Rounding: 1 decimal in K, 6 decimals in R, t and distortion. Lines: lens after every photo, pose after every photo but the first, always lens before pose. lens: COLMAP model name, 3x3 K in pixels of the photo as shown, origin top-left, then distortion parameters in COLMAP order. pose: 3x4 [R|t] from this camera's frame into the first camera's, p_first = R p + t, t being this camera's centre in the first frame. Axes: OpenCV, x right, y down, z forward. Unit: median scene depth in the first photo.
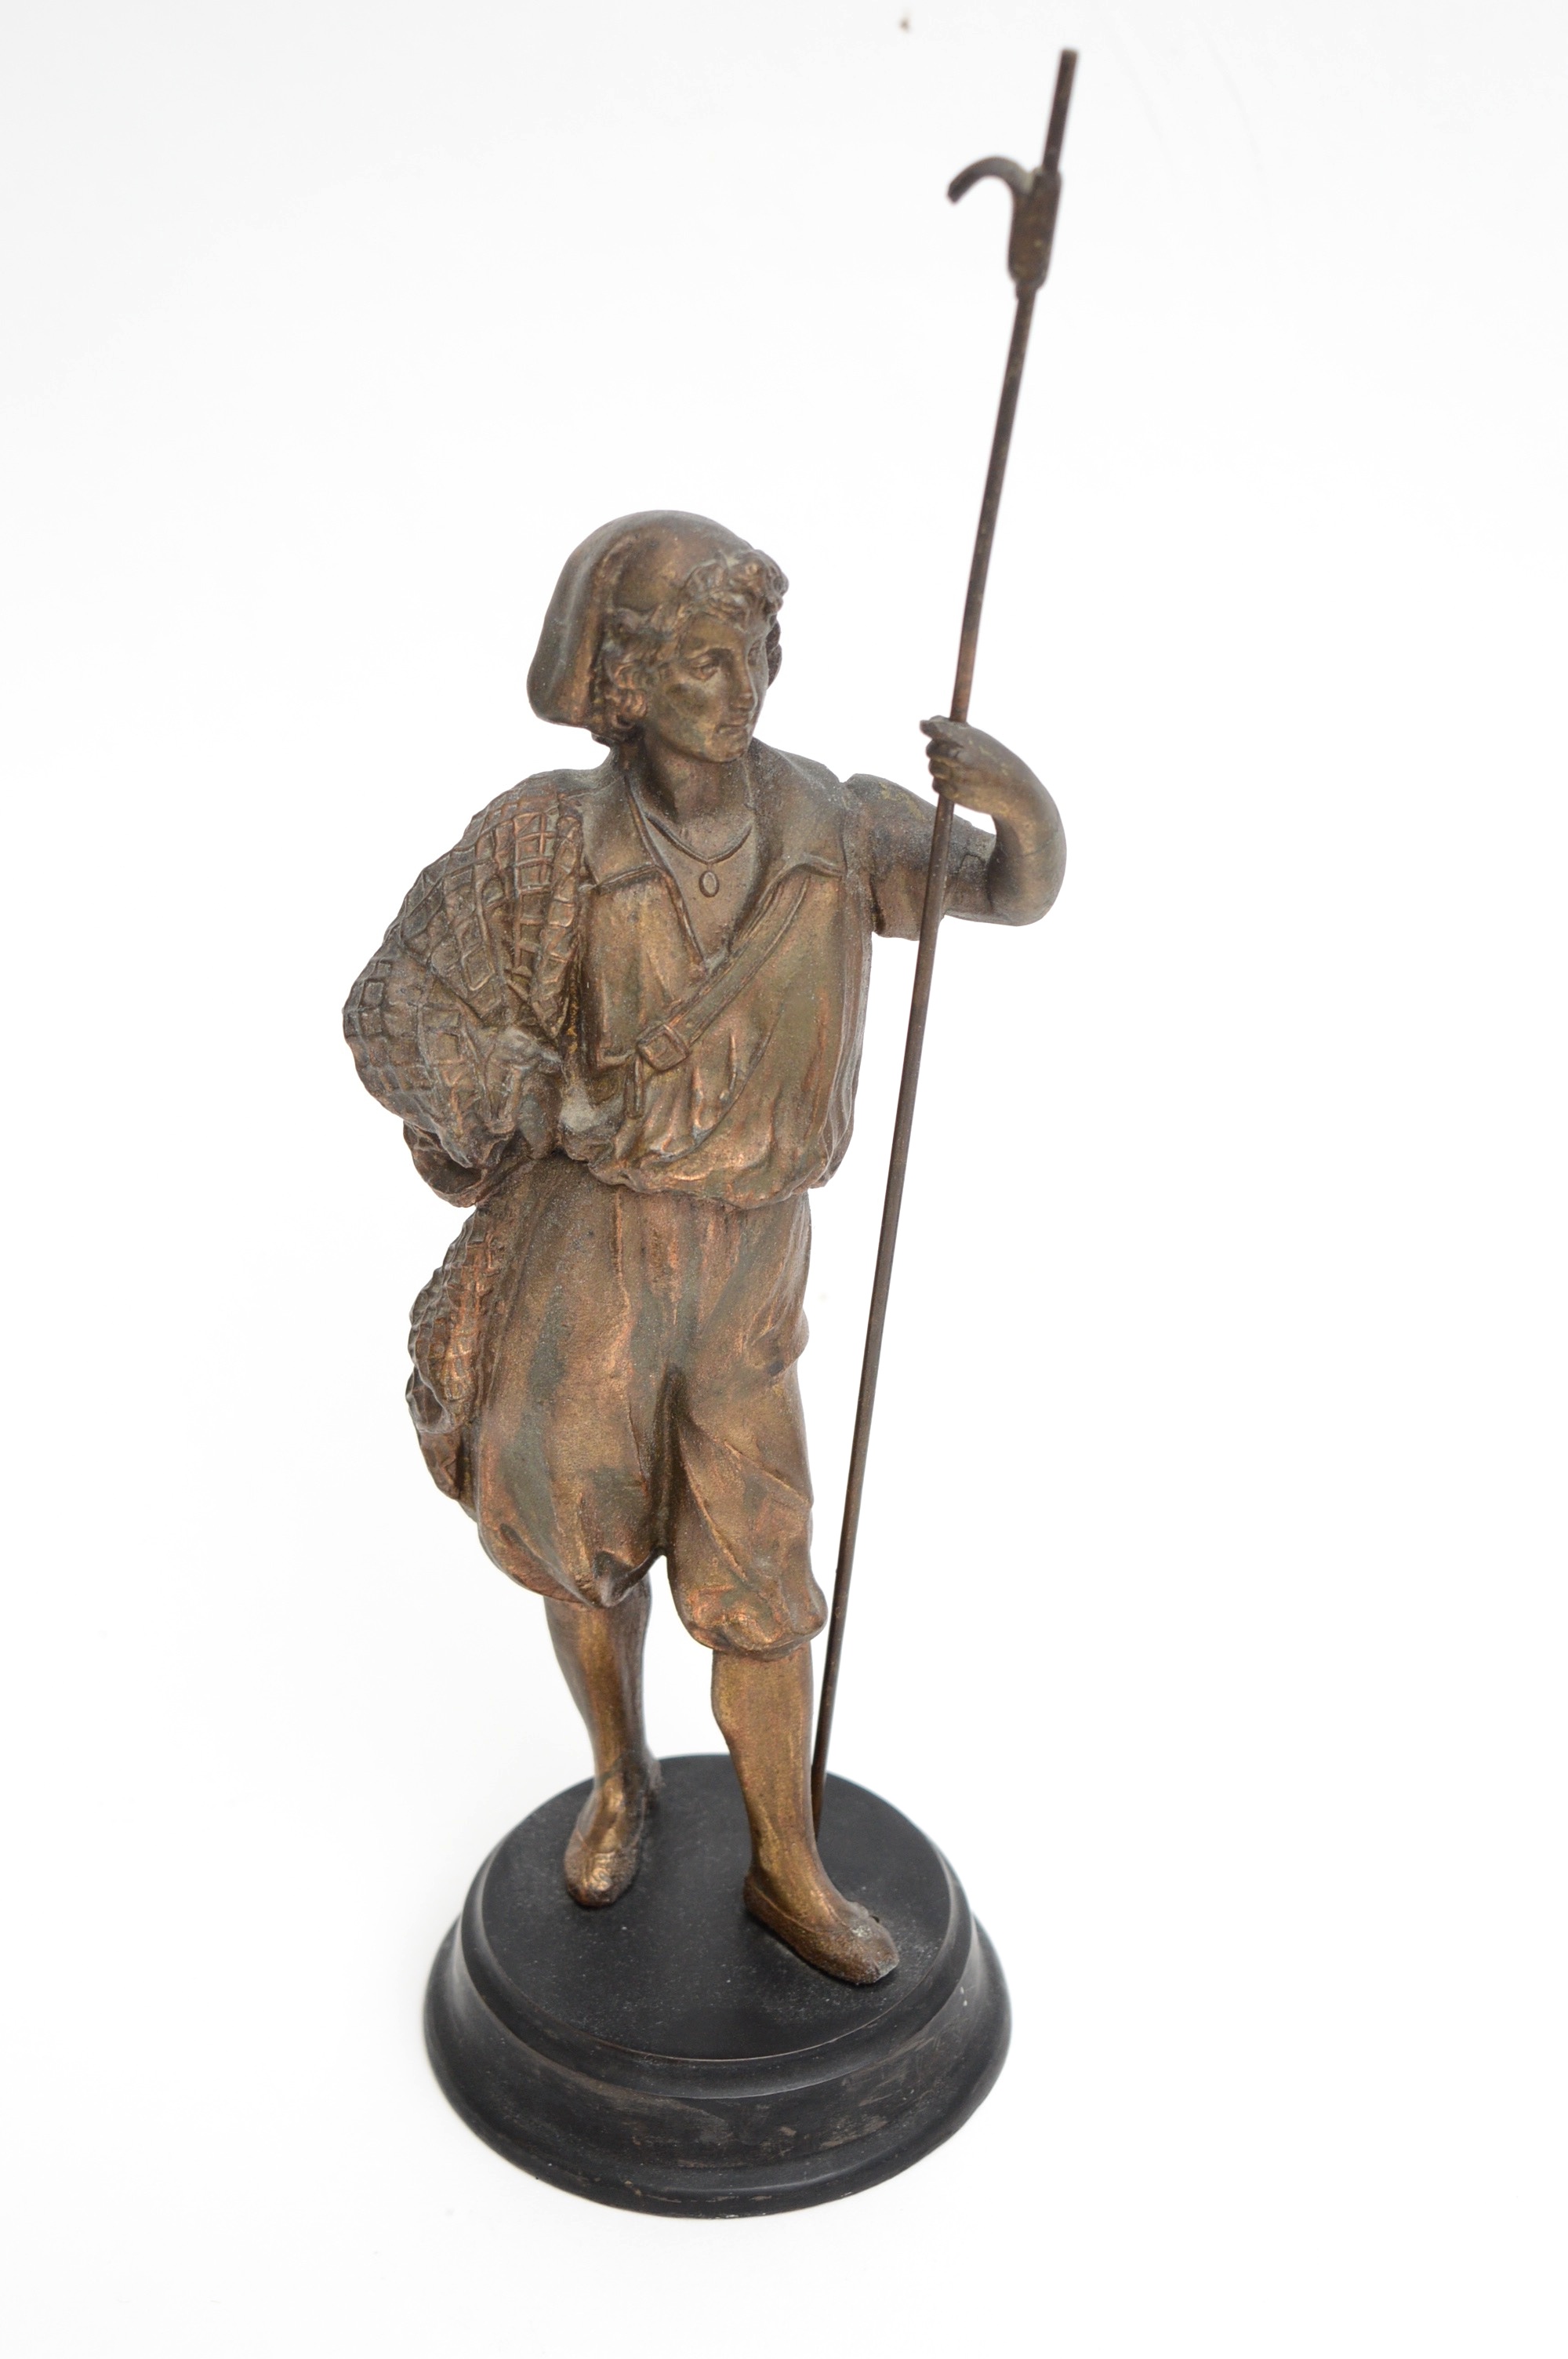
lens RADIAL K [[4053.8, 0, 784.0], [0, 4053.8, 1179.5], [0, 0, 1]] dist [0.002354, 0.066452]
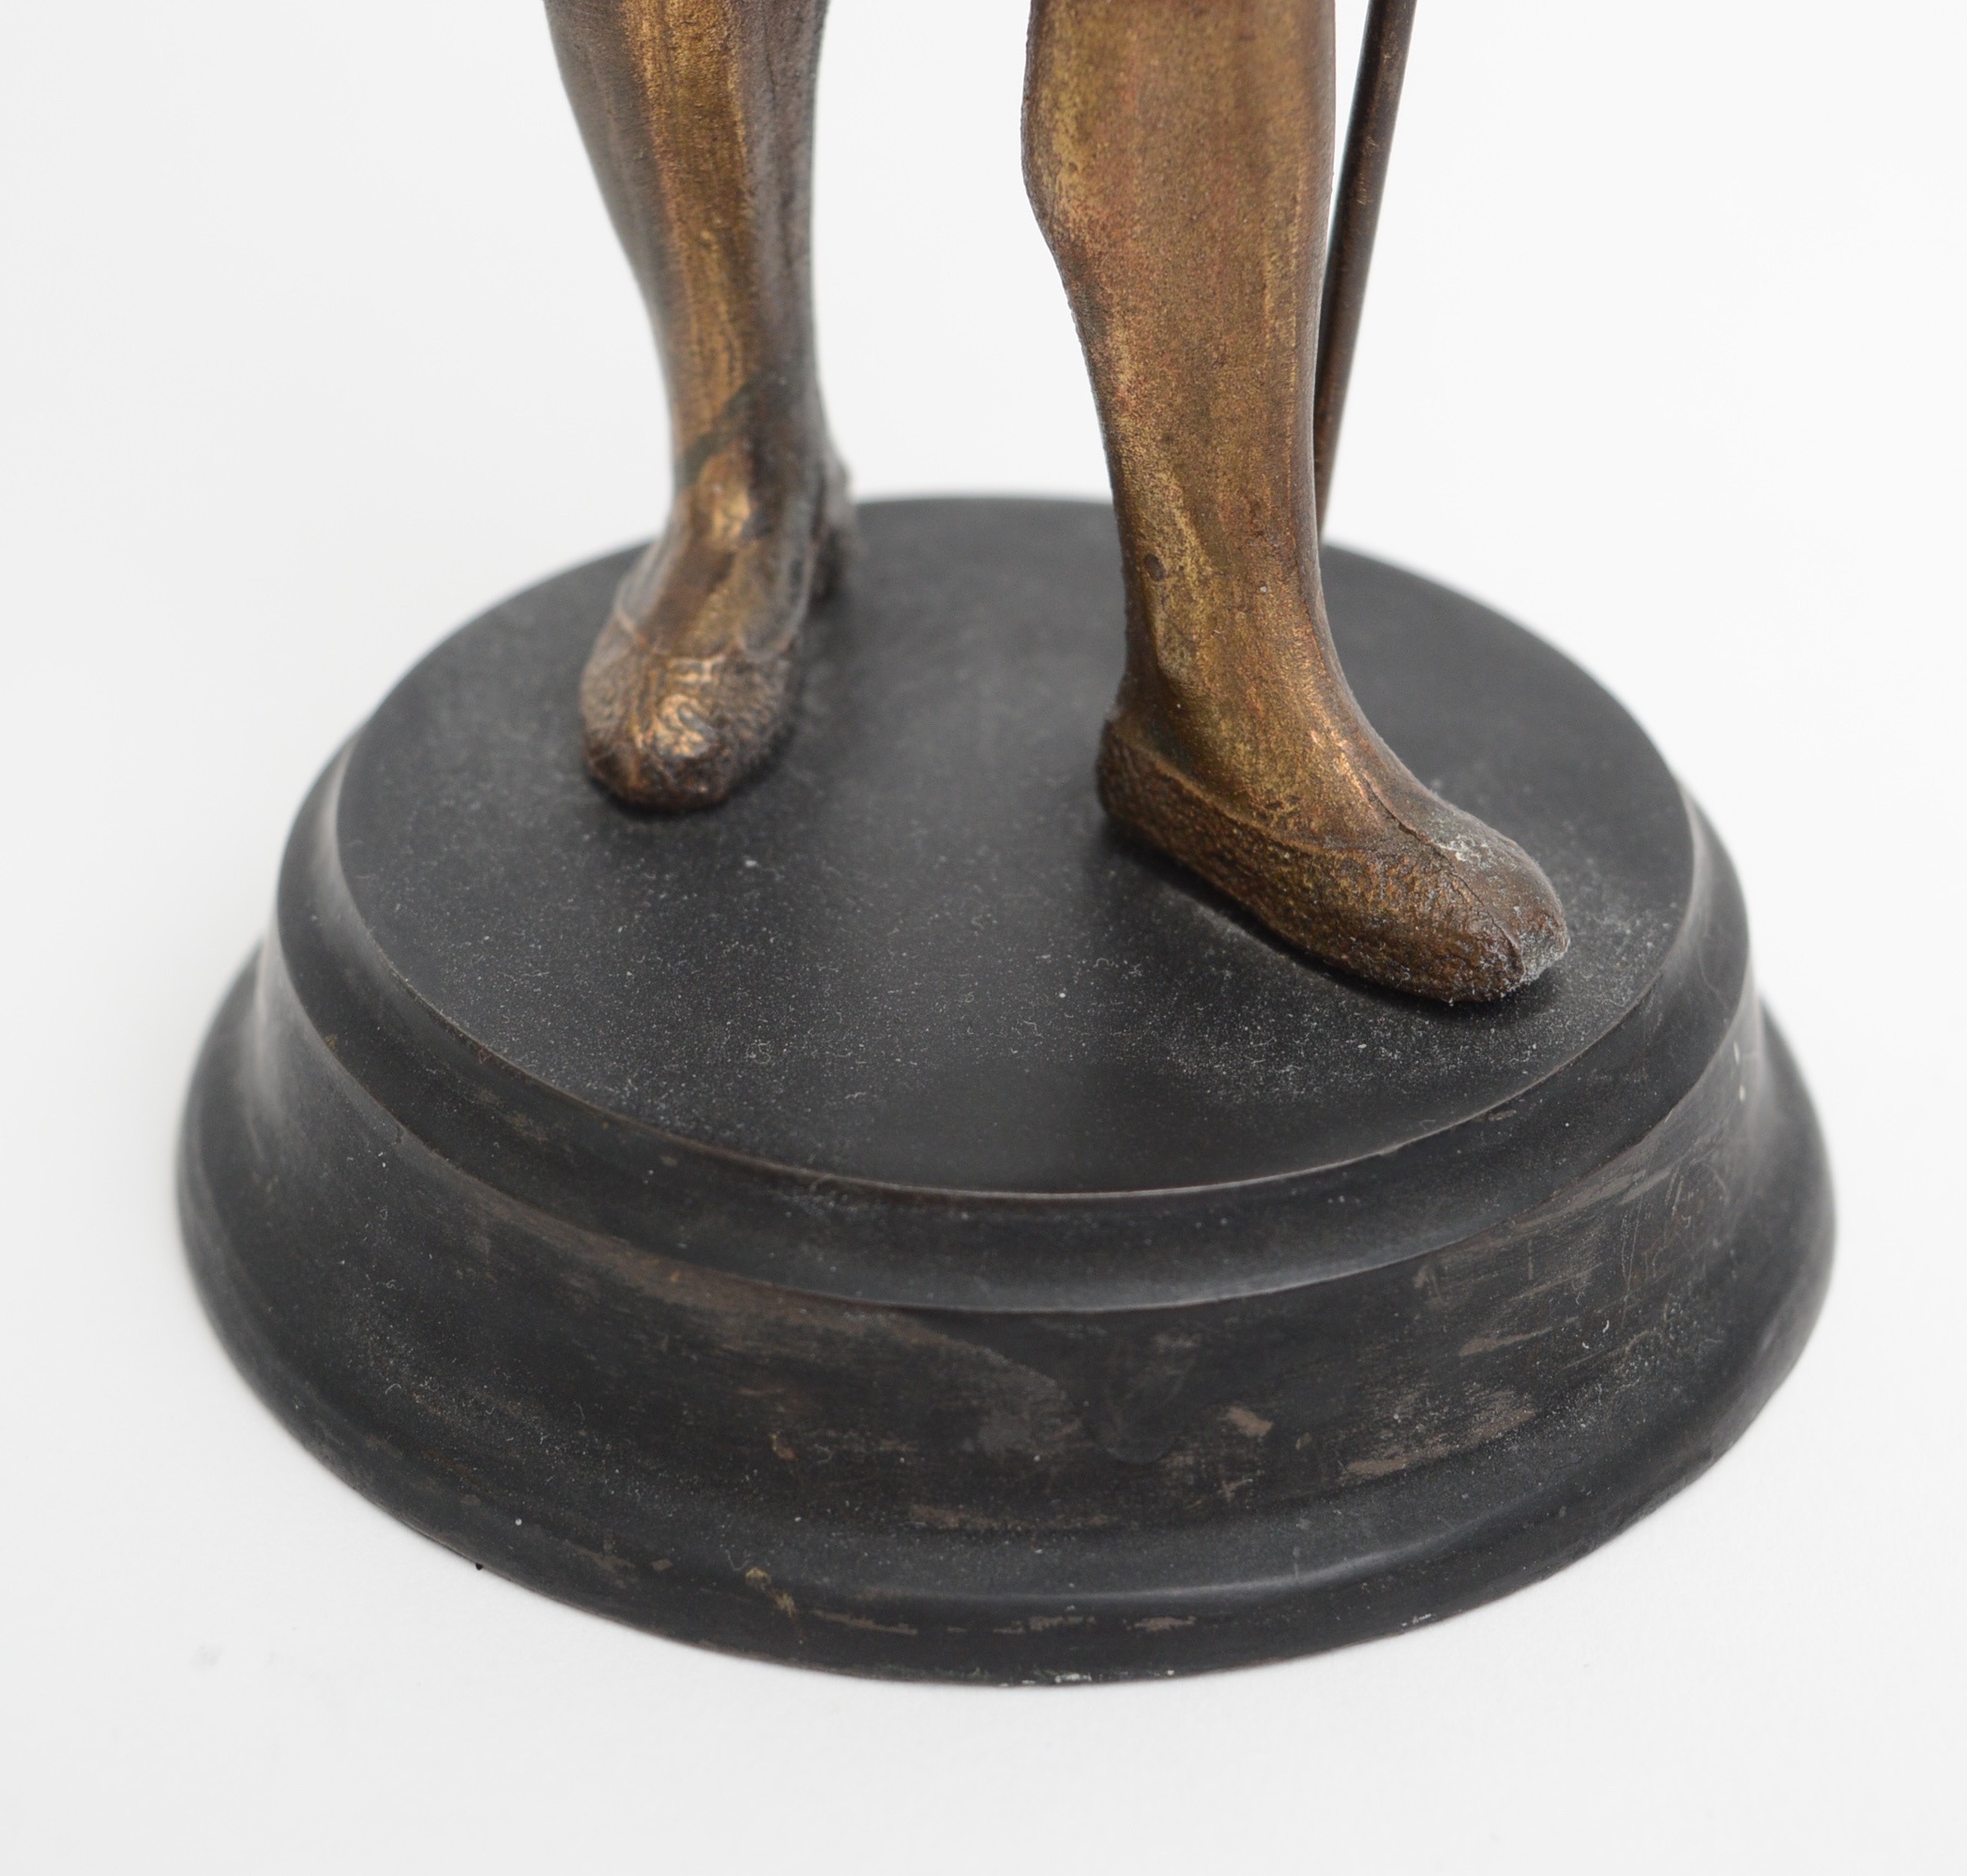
lens RADIAL K [[4767.1, 0, 1012.8], [0, 4767.1, 938.2], [0, 0, 1]] dist [-0.010132, 0.008989]
pose [[0.999714, 0.014681, 0.018900, -0.026494], [-0.015544, 0.998805, 0.046342, 0.183643], [-0.018197, -0.046622, 0.998747, 0.638011]]
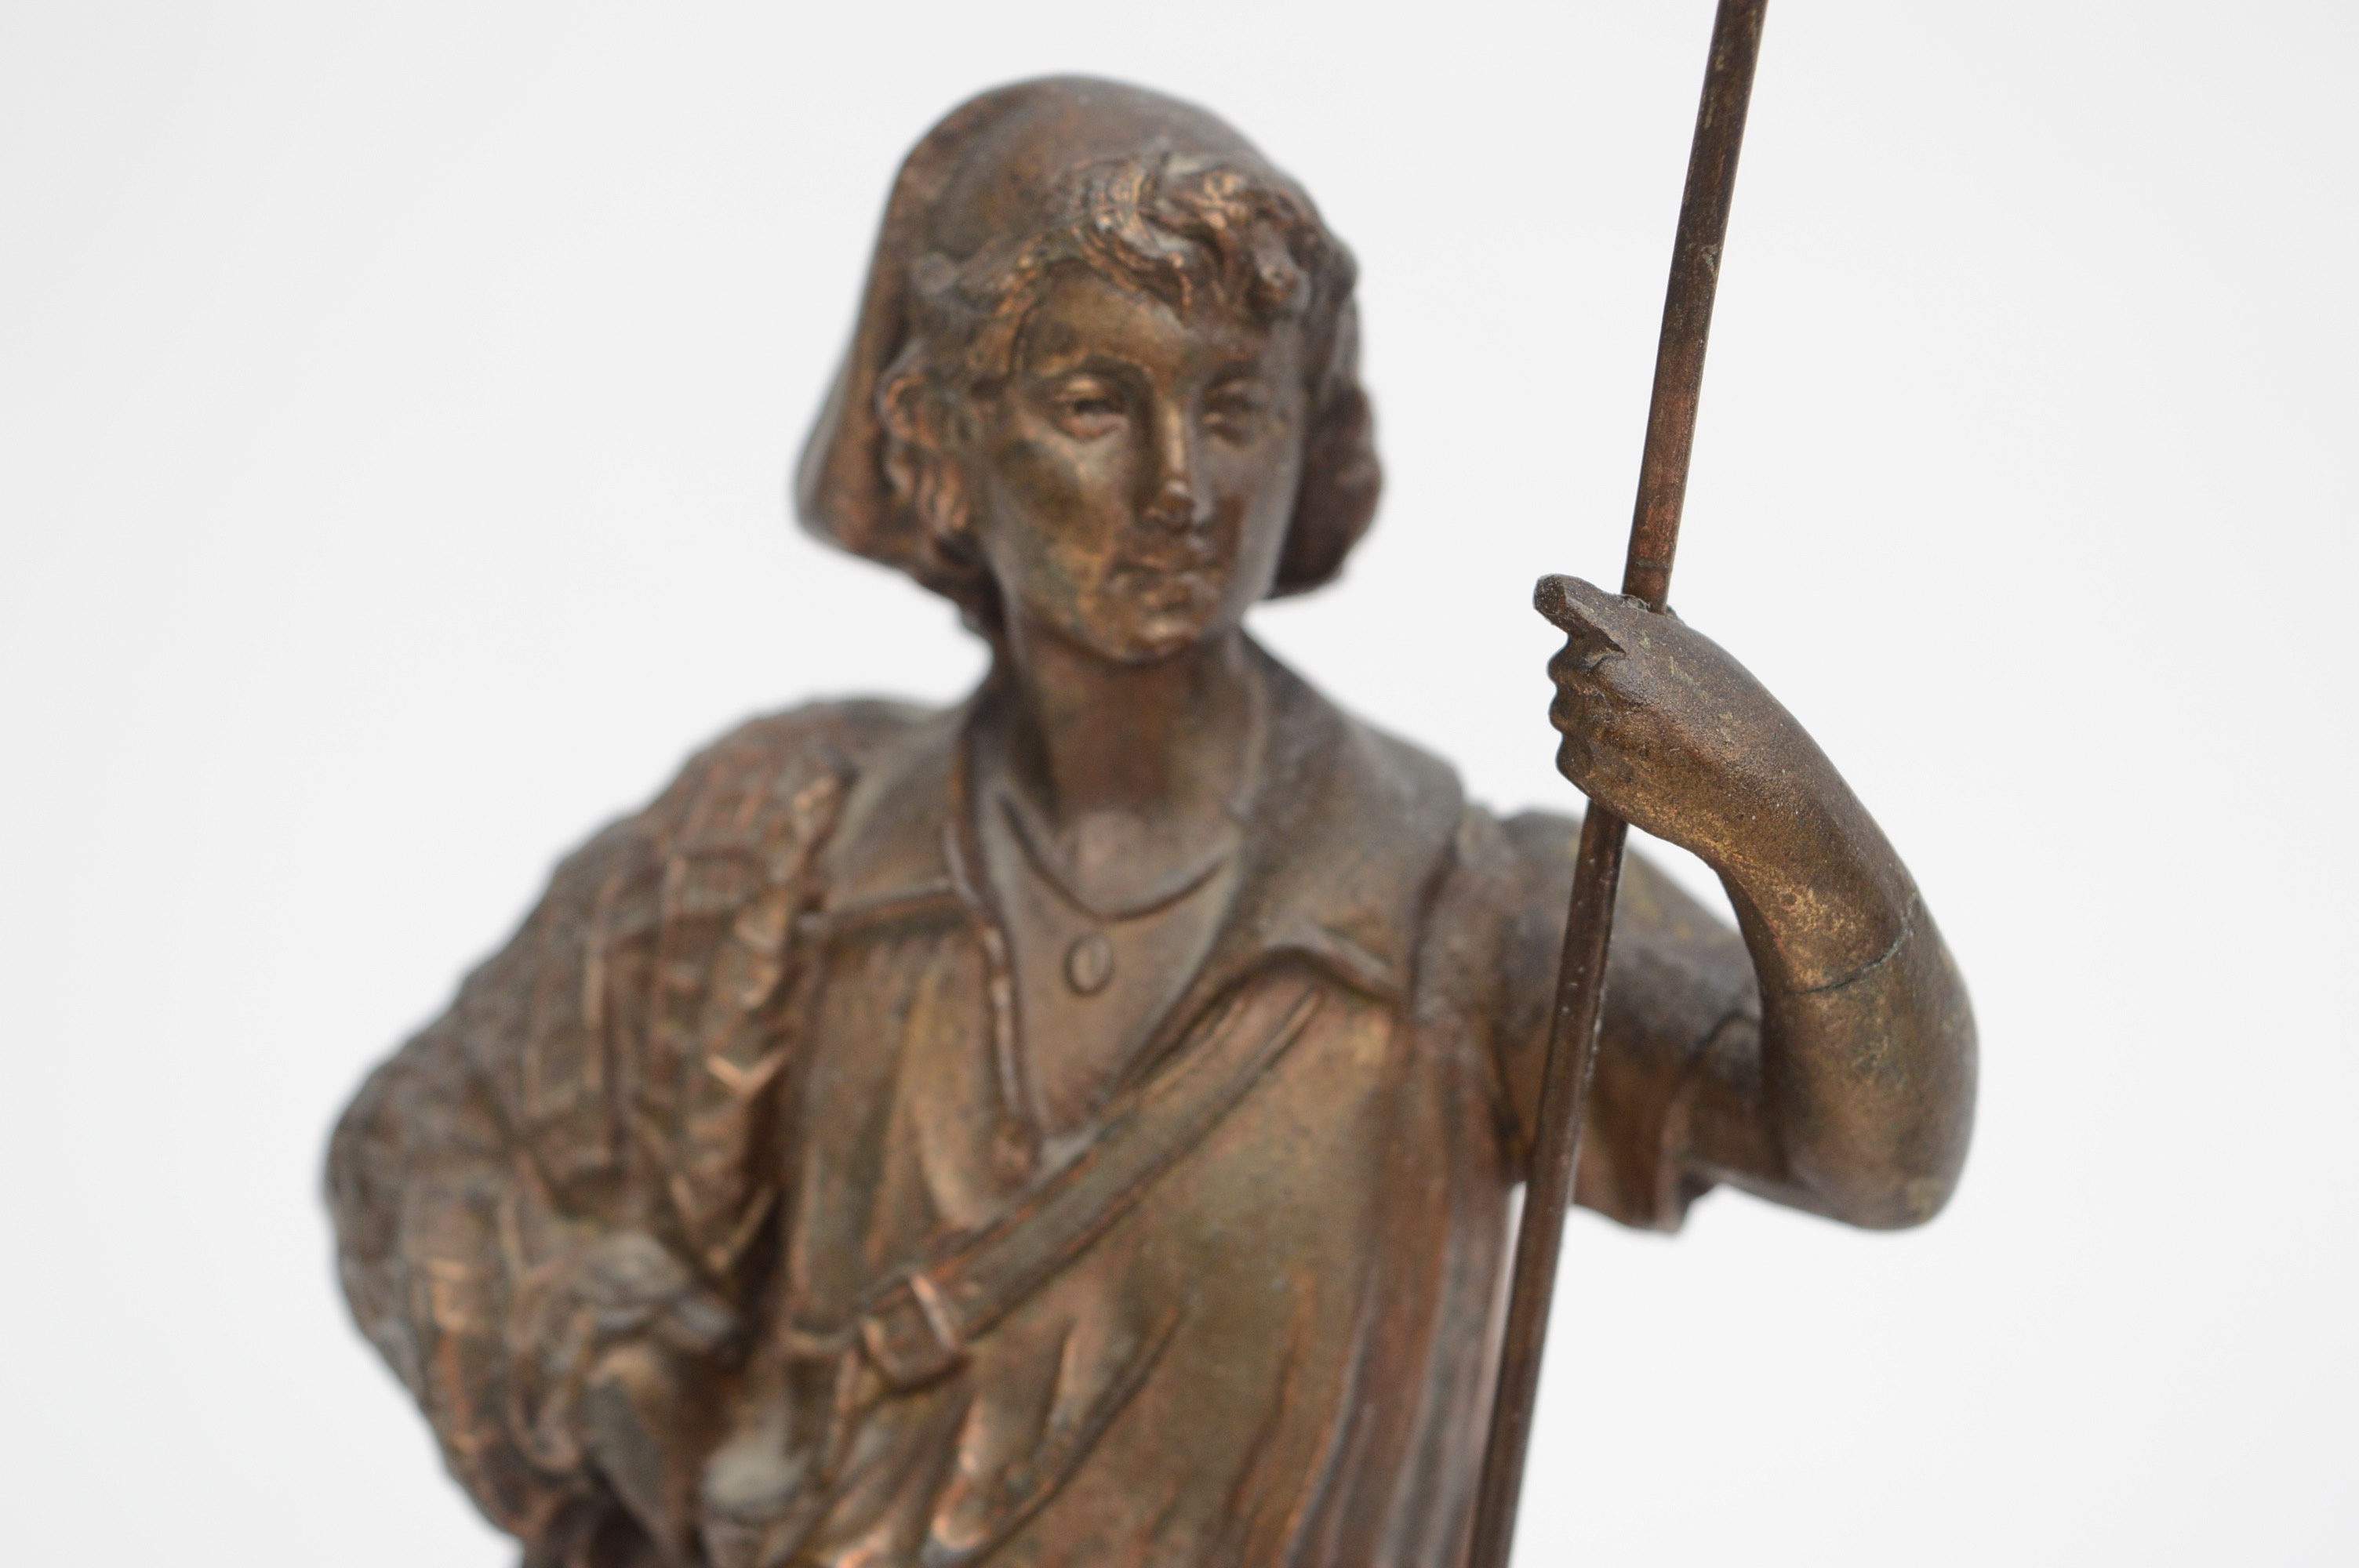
lens RADIAL K [[4197.1, 0, 1179.5], [0, 4197.1, 784.0], [0, 0, 1]] dist [0.020194, 0.029841]
pose [[0.905498, 0.126886, -0.404937, 0.154416], [-0.231337, 0.947585, -0.220379, 0.002550], [0.355749, 0.293229, 0.887389, 0.579537]]
